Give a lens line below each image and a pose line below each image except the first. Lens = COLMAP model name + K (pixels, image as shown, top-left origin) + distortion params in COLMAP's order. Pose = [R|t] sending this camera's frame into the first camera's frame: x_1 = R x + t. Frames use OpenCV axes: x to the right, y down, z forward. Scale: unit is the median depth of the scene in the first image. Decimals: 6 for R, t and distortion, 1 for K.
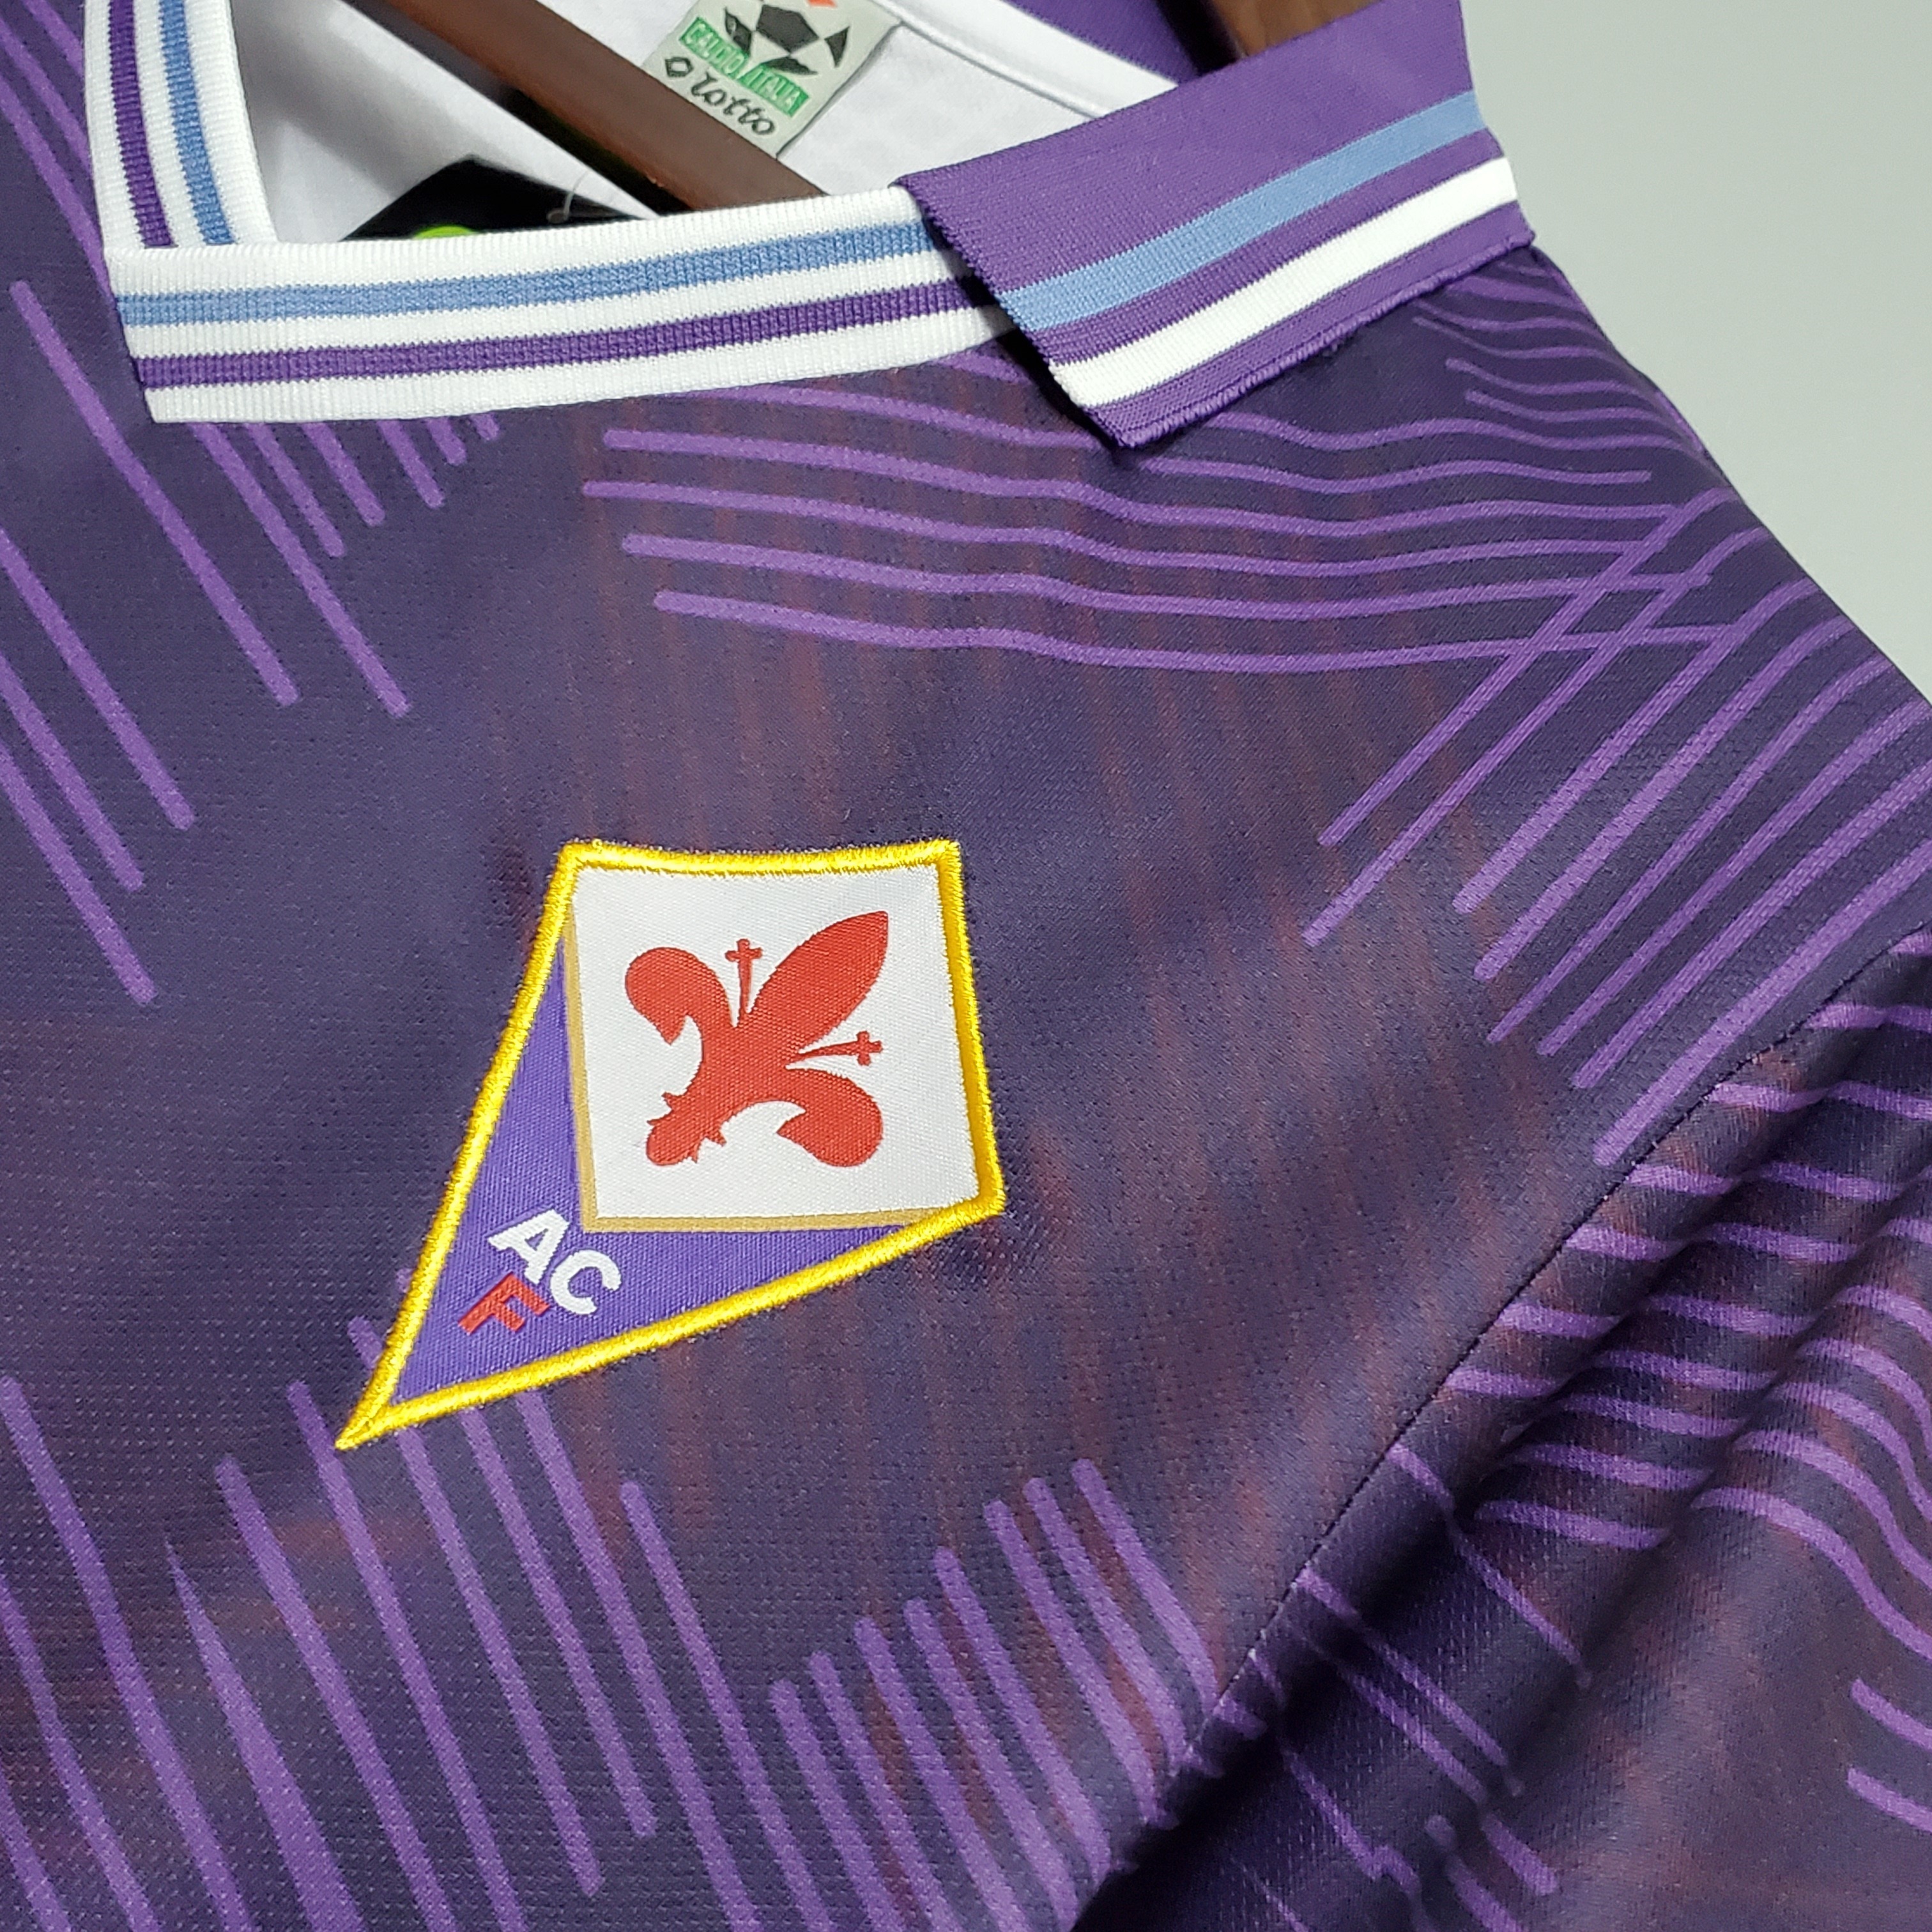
lens RADIAL K [[2804.8, 0, 968.8], [0, 2804.8, 919.5], [0, 0, 1]] dist [0.276568, -1.247324]
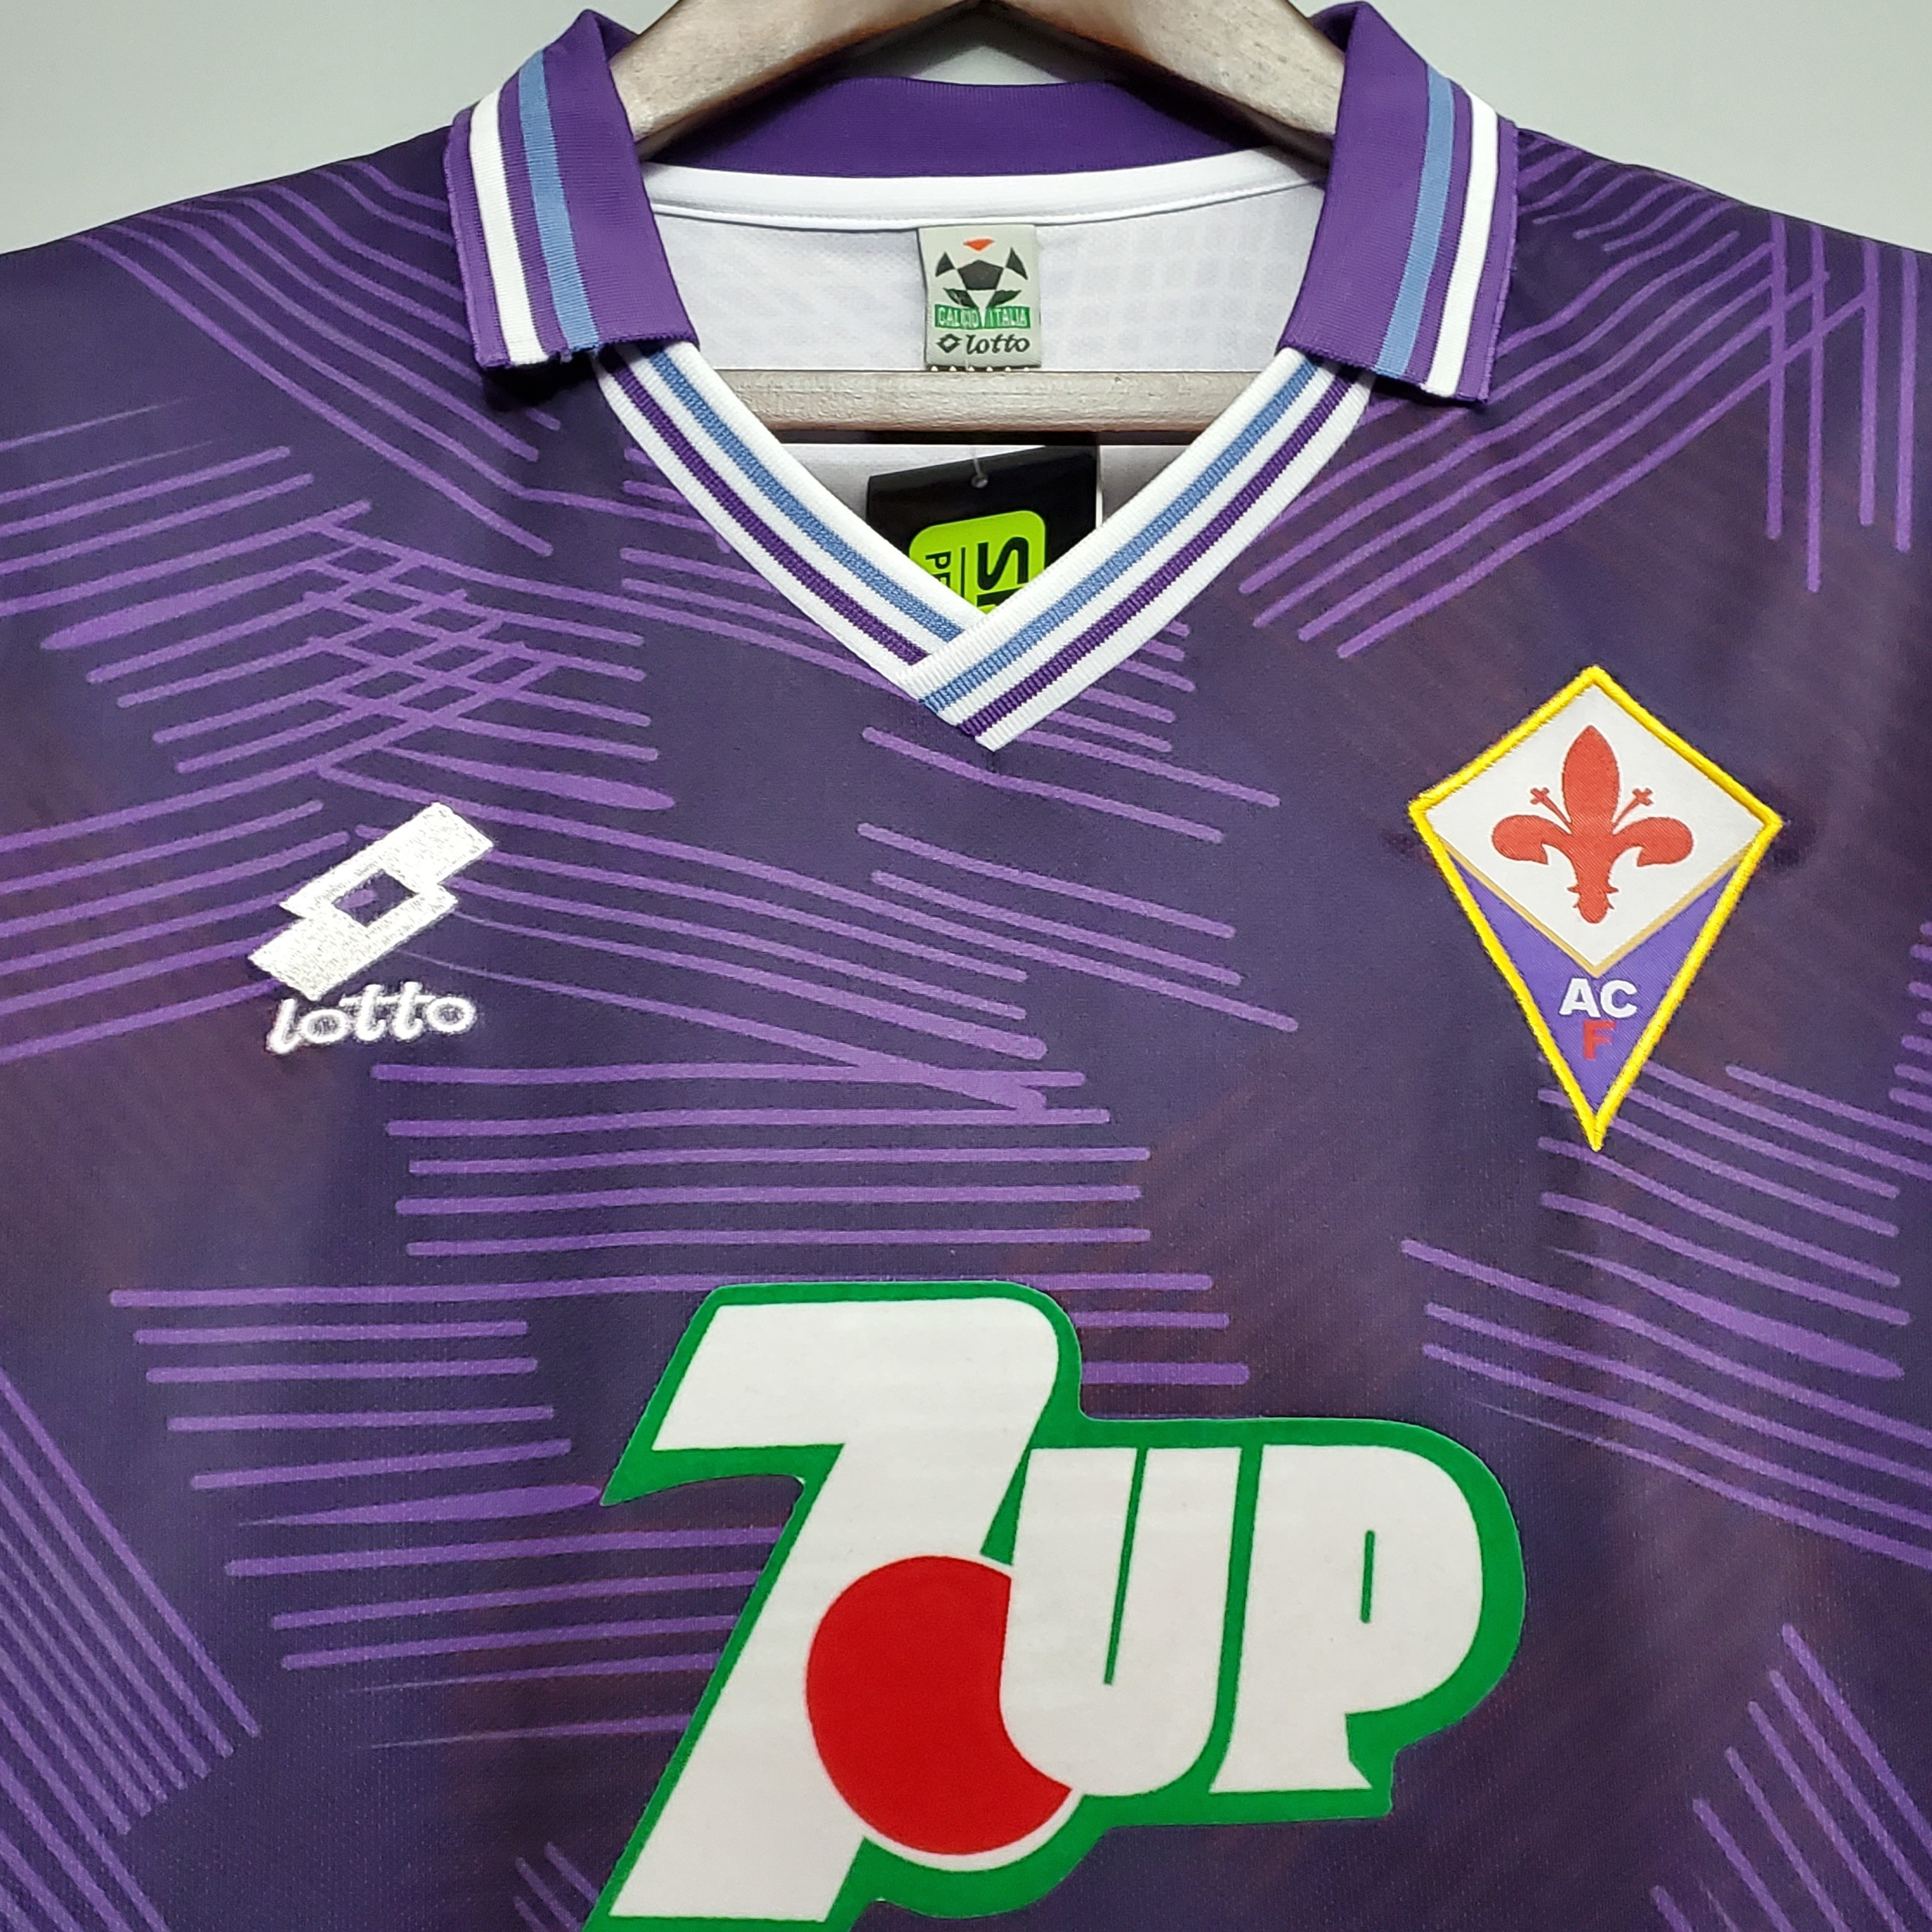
lens RADIAL K [[2832.2, 0, 963.7], [0, 2832.2, 957.8], [0, 0, 1]] dist [0.267181, -1.045239]
pose [[0.782782, -0.602181, 0.156939, -0.653259], [0.569570, 0.794894, 0.209127, -0.448357], [-0.250682, -0.074313, 0.965213, -0.542493]]
